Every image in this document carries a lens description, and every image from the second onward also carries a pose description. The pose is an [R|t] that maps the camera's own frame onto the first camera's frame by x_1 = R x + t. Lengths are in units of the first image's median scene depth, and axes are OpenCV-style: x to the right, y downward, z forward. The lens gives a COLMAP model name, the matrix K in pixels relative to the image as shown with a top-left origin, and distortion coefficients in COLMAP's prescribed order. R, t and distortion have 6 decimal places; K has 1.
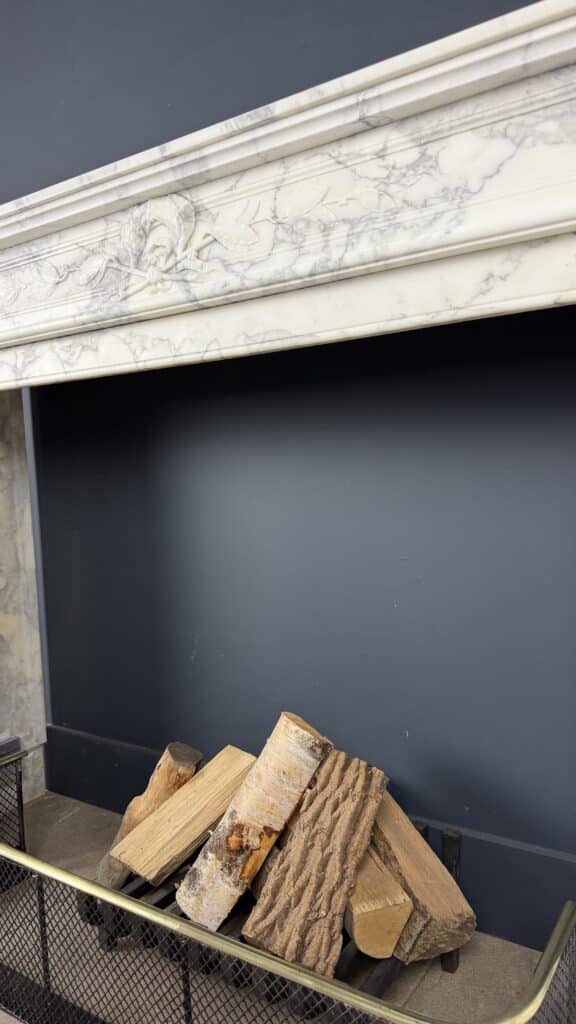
lens RADIAL K [[737.6, 0, 285.6], [0, 737.6, 516.9], [0, 0, 1]] dist [0.022921, -0.043561]
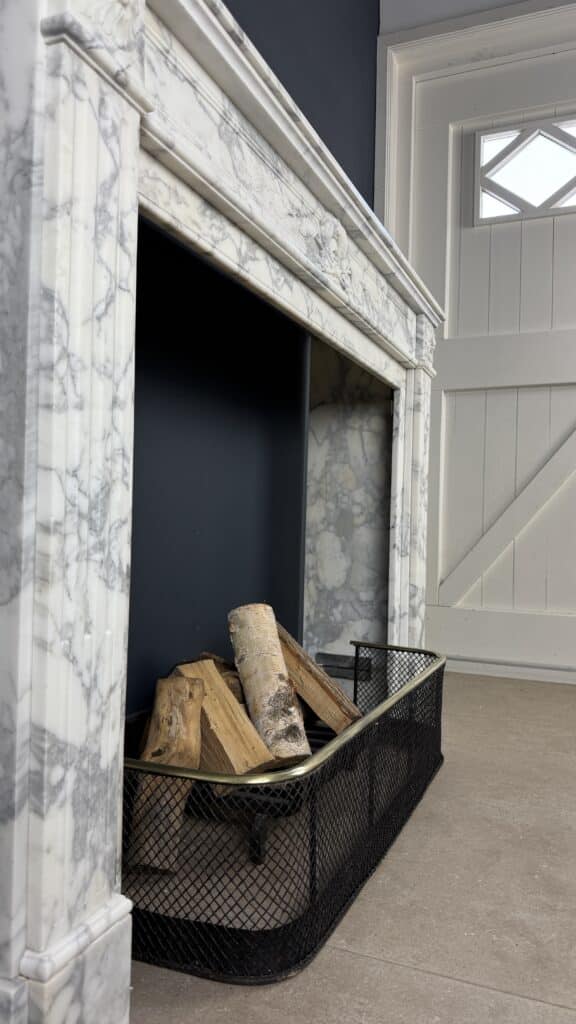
lens RADIAL K [[737.6, 0, 277.8], [0, 737.6, 534.5], [0, 0, 1]] dist [0.022921, -0.043561]
pose [[-0.177670, 0.038424, 0.983340, -1.583588], [0.049410, 0.998325, -0.030083, 0.220340], [-0.982849, 0.043242, -0.179271, 1.432395]]
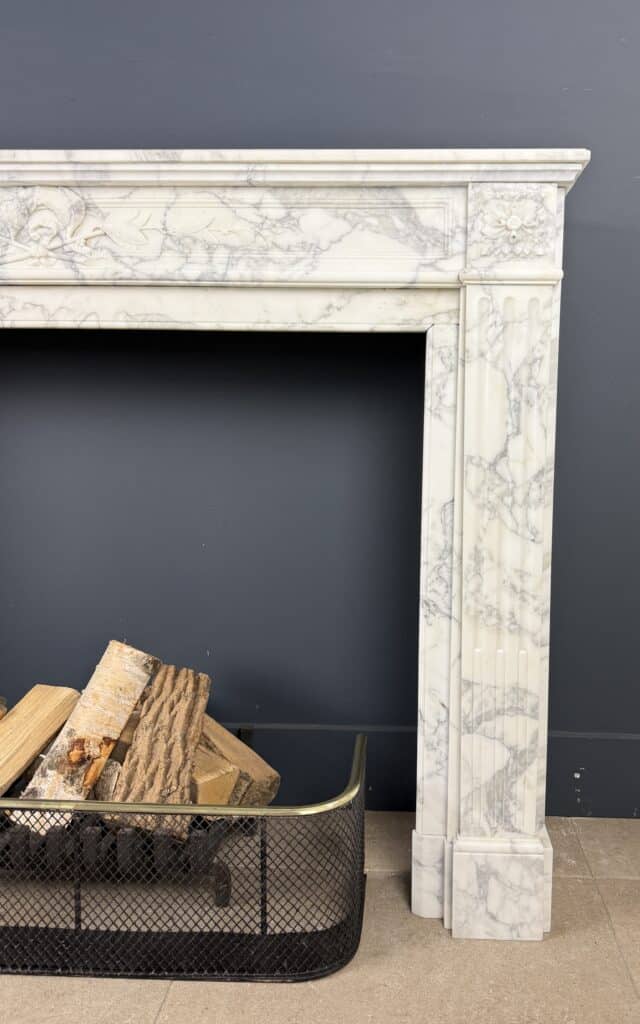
lens RADIAL K [[815.0, 0, 384.2], [0, 815.0, 450.3], [0, 0, 1]] dist [0.082462, -0.139233]
pose [[0.850285, 0.036332, 0.525067, -0.393165], [-0.012248, 0.998710, -0.049273, 0.039419], [-0.526180, 0.035465, 0.849634, -0.367246]]
